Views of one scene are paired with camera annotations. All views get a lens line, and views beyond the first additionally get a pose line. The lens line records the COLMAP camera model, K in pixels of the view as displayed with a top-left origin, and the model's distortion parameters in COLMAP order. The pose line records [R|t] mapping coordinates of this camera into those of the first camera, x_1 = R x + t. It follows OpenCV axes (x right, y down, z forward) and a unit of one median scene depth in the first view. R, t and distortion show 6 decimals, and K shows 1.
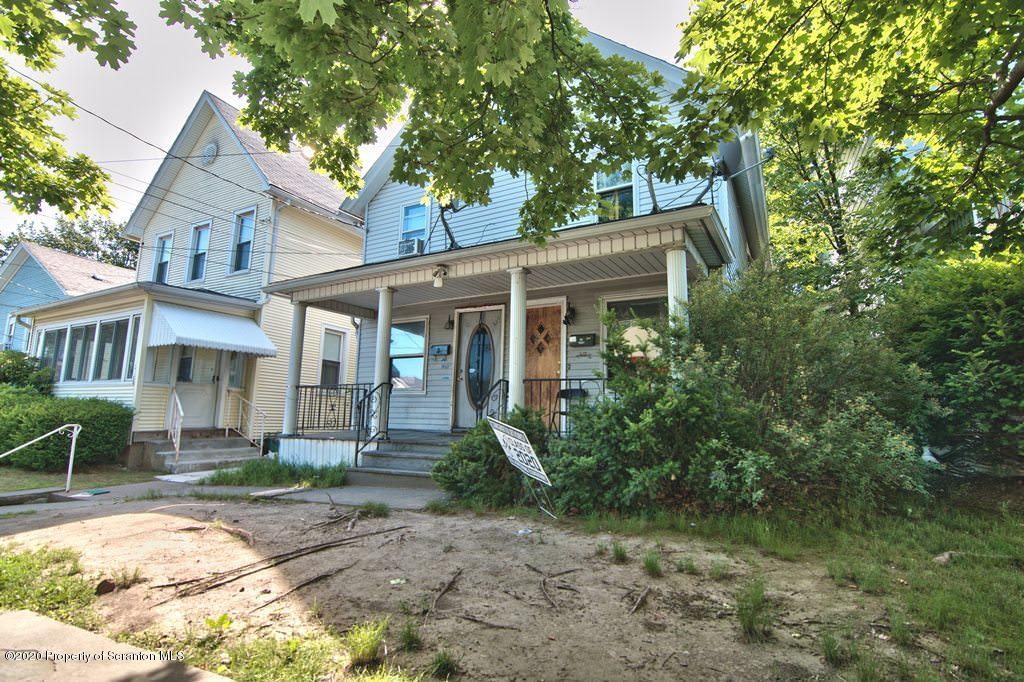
lens RADIAL K [[491.9, 0, 512.8], [0, 491.9, 340.7], [0, 0, 1]] dist [-0.006804, -0.008764]
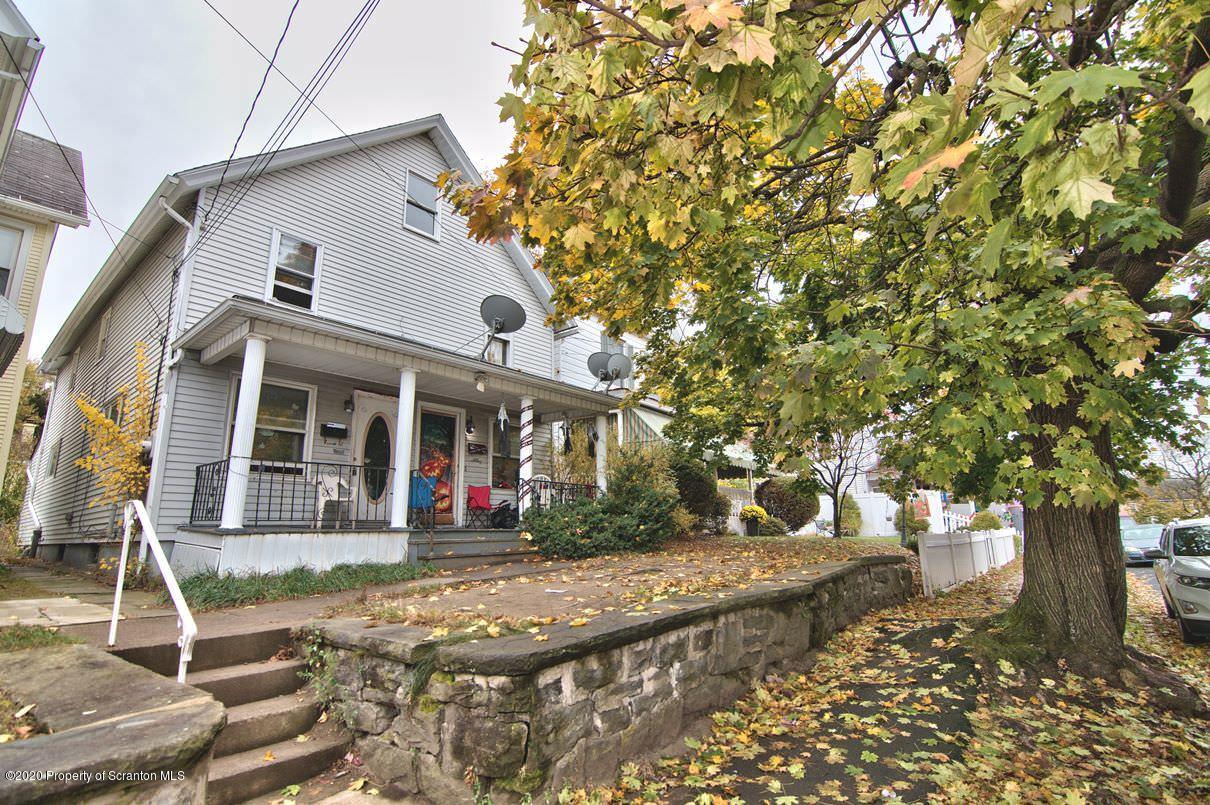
lens RADIAL K [[581.2, 0, 606.0], [0, 581.2, 402.2], [0, 0, 1]] dist [-0.006804, -0.008764]
pose [[0.189173, 0.202545, 0.960827, -1.149246], [-0.128862, 0.975154, -0.180194, 0.099239], [-0.973452, -0.089726, 0.210574, 0.359011]]
